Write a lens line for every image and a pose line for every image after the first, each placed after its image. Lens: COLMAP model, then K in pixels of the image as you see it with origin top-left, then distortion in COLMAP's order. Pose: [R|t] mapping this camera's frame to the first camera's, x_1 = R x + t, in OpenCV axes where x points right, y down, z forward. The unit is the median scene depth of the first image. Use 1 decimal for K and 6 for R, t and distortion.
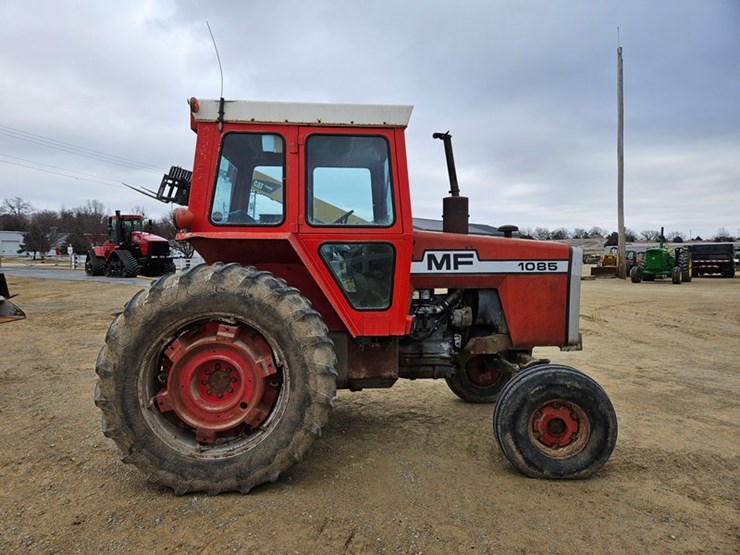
lens RADIAL K [[491.5, 0, 361.1], [0, 491.5, 270.8], [0, 0, 1]] dist [0.081845, -0.066791]
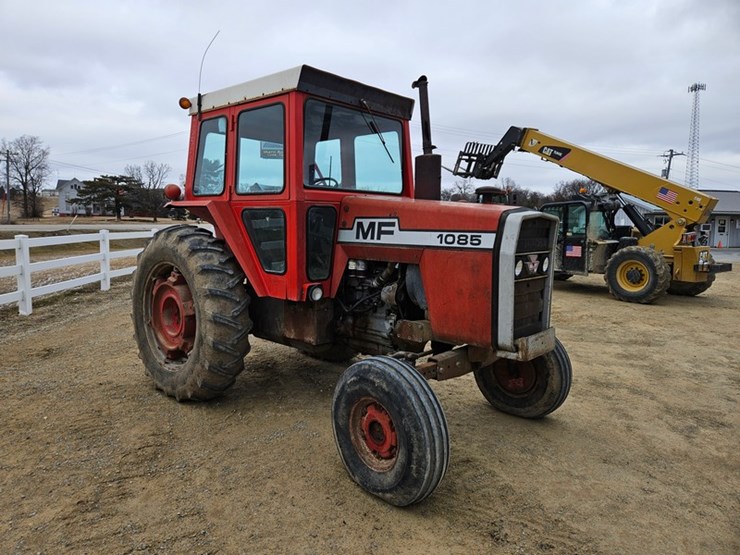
lens RADIAL K [[491.5, 0, 361.1], [0, 491.5, 270.8], [0, 0, 1]] dist [0.081845, -0.066791]
pose [[0.684156, 0.082271, -0.724680, 0.804569], [-0.045673, 0.996500, 0.070011, -0.007031], [0.727904, -0.014800, 0.685519, 0.362022]]
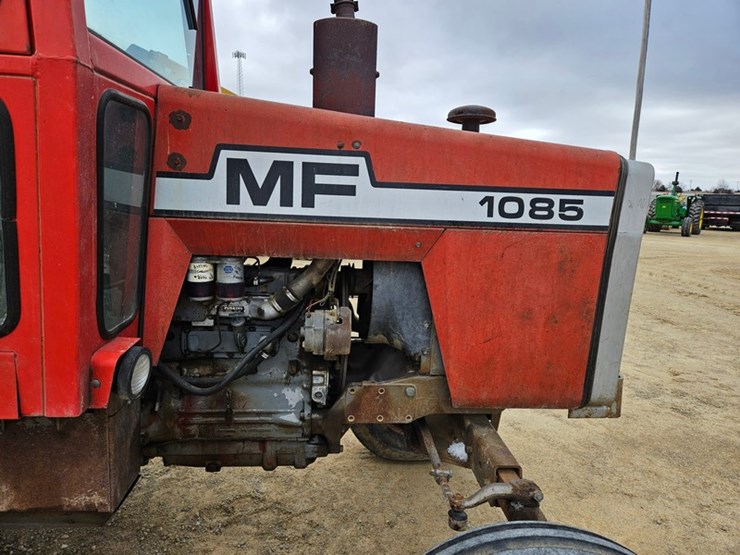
lens RADIAL K [[490.2, 0, 373.7], [0, 490.2, 269.3], [0, 0, 1]] dist [0.092250, -0.085739]
pose [[0.998576, 0.041876, 0.033065, 0.226595], [-0.045647, 0.991351, 0.123046, -0.003678], [-0.027626, -0.124380, 0.991850, 0.626846]]
